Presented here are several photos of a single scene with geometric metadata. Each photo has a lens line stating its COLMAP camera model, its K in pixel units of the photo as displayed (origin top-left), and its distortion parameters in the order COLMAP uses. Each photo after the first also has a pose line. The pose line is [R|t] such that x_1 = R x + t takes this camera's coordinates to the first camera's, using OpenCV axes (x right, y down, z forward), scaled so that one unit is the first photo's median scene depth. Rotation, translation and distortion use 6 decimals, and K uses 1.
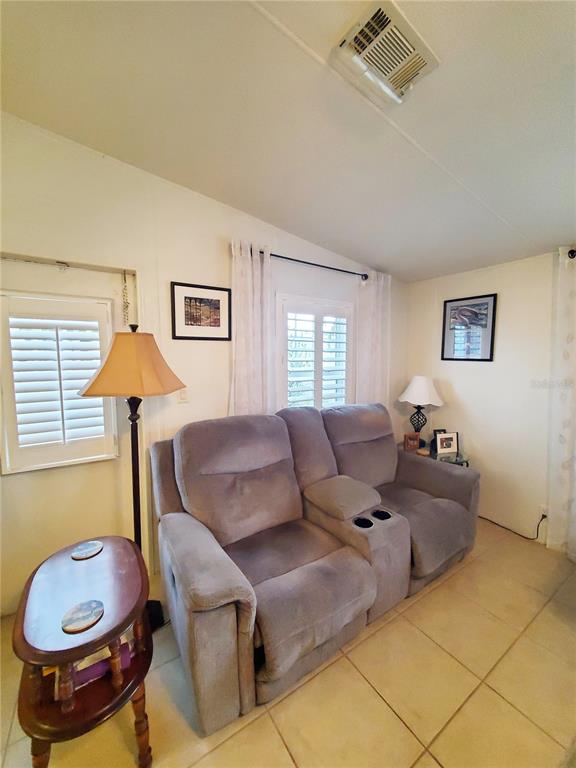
lens RADIAL K [[305.8, 0, 289.7], [0, 305.8, 381.1], [0, 0, 1]] dist [0.002450, -0.000895]
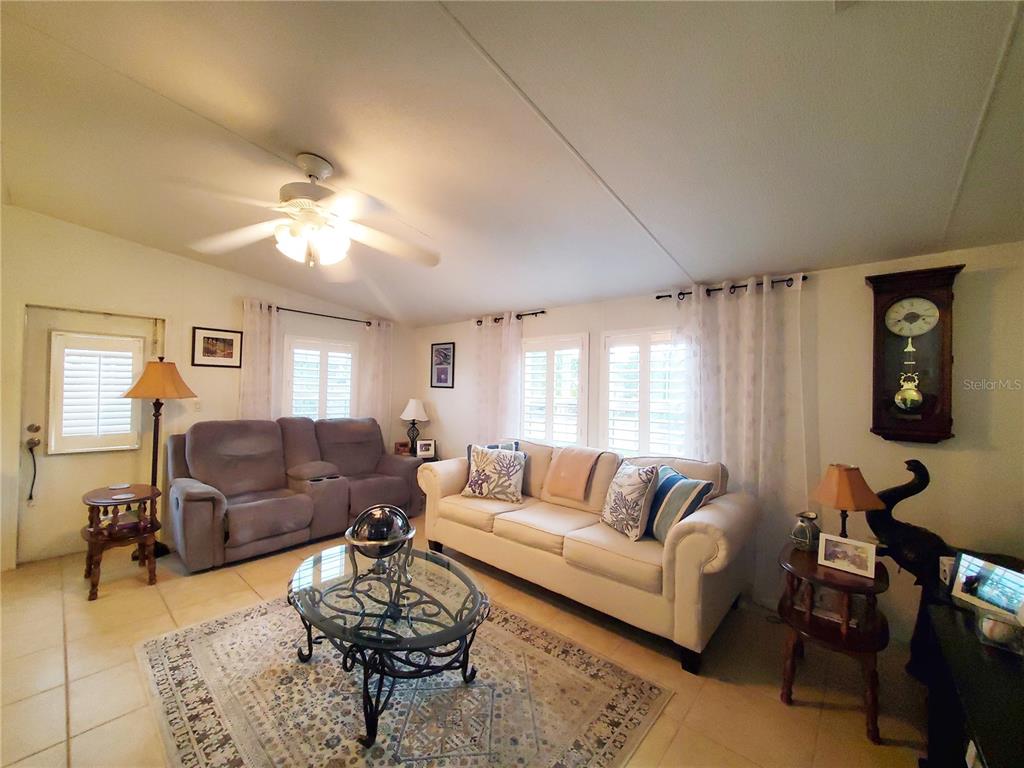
lens RADIAL K [[403.4, 0, 508.3], [0, 403.4, 386.3], [0, 0, 1]] dist [0.002523, -0.001054]
pose [[0.966917, 0.021489, 0.254185, 0.564102], [0.001763, 0.995859, -0.090895, 0.131002], [-0.255086, 0.088336, 0.962875, -1.173923]]
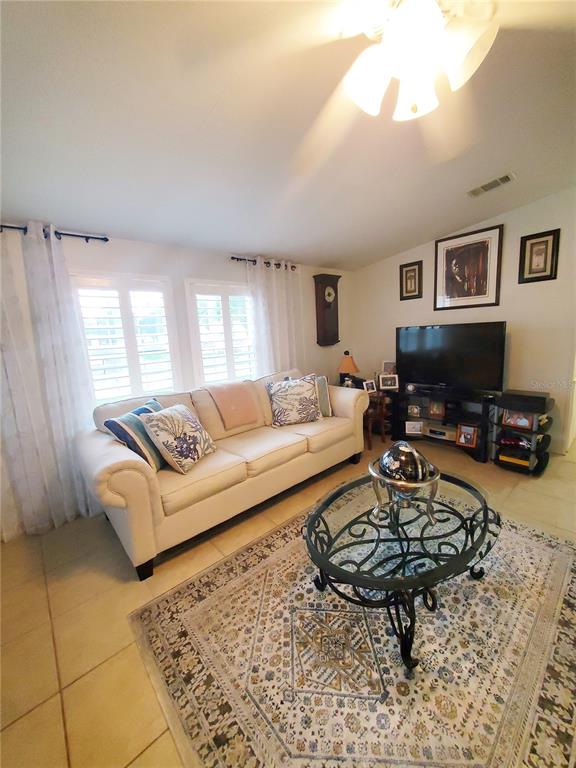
lens RADIAL K [[302.6, 0, 287.2], [0, 302.6, 381.0], [0, 0, 1]] dist [0.002523, -0.001054]
pose [[-0.136903, -0.157681, 0.977954, -0.133082], [0.135142, 0.975046, 0.176131, 0.013018], [-0.981323, 0.156276, -0.112177, 0.209149]]
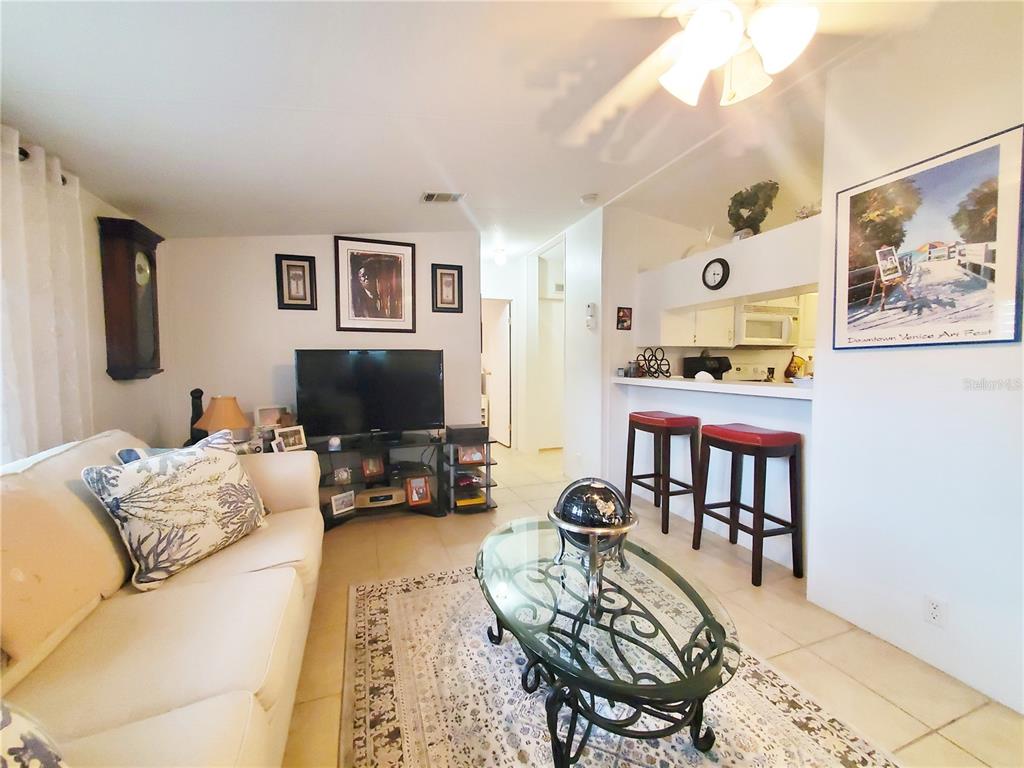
lens RADIAL K [[405.1, 0, 506.8], [0, 405.1, 383.3], [0, 0, 1]] dist [0.001901, -0.000248]
pose [[-0.970731, -0.012499, 0.239845, 0.498126], [0.020124, 0.990900, 0.133086, 0.049470], [-0.239326, 0.134017, -0.961646, 0.607612]]
